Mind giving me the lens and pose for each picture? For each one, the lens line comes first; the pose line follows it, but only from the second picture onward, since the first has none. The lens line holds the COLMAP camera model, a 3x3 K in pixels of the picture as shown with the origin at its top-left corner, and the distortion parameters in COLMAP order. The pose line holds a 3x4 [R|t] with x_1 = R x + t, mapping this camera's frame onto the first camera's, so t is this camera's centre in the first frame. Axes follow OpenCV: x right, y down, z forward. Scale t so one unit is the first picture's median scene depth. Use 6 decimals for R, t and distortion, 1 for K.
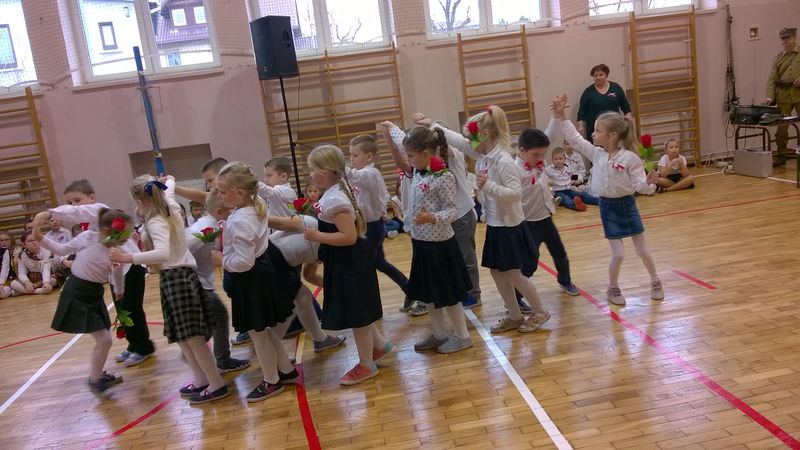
lens RADIAL K [[606.2, 0, 403.6], [0, 606.2, 221.5], [0, 0, 1]] dist [0.054129, -0.135837]
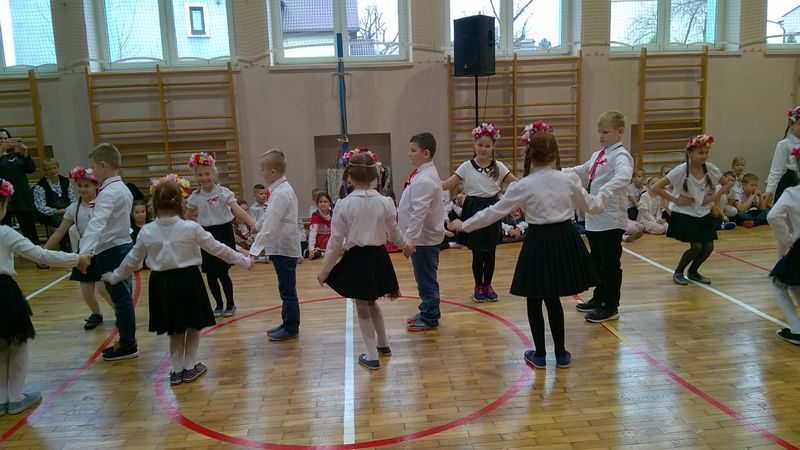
lens RADIAL K [[606.2, 0, 403.6], [0, 606.2, 221.5], [0, 0, 1]] dist [0.054129, -0.135837]
pose [[0.995240, 0.094619, -0.023332, -0.257145], [-0.094960, 0.995382, -0.014007, 0.032627], [0.021899, 0.016156, 0.999630, -0.024313]]
